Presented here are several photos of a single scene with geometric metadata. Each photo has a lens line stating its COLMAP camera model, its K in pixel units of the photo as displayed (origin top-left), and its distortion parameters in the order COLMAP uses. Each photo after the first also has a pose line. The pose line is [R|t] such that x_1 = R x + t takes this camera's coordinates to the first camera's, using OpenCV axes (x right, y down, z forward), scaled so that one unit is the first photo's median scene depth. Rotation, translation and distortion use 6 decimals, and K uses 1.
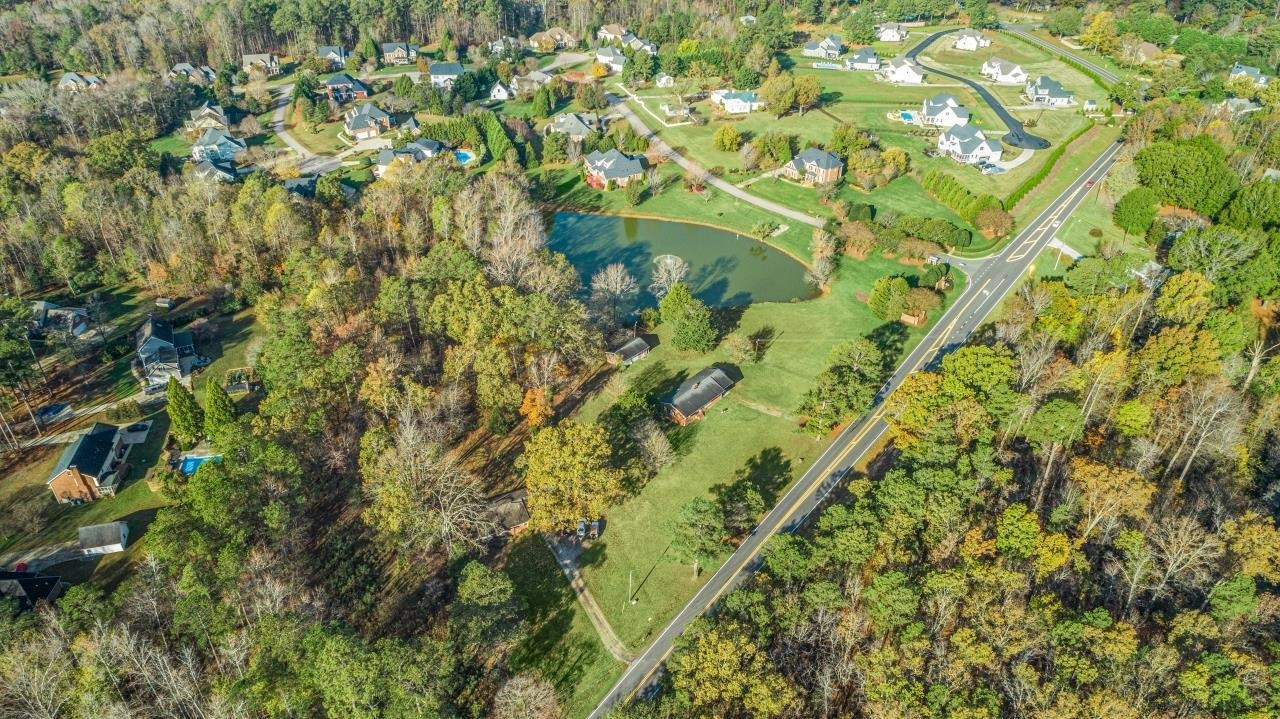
lens RADIAL K [[856.2, 0, 640.0], [0, 856.2, 359.5], [0, 0, 1]] dist [-0.018300, 0.007515]
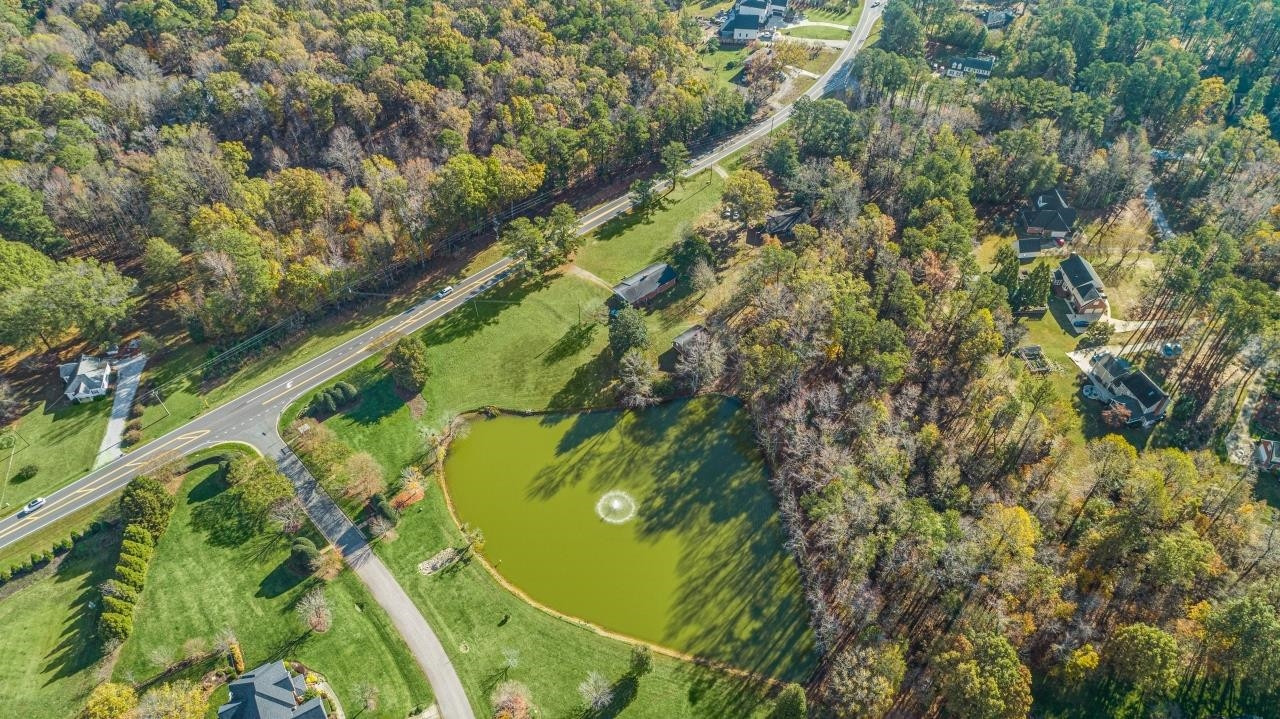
lens RADIAL K [[856.2, 0, 640.0], [0, 856.2, 359.5], [0, 0, 1]] dist [-0.018300, 0.007515]
pose [[-0.988913, -0.126549, 0.077688, -0.041331], [0.054552, 0.176981, 0.982701, -1.228238], [-0.138110, 0.976045, -0.168115, 1.385277]]
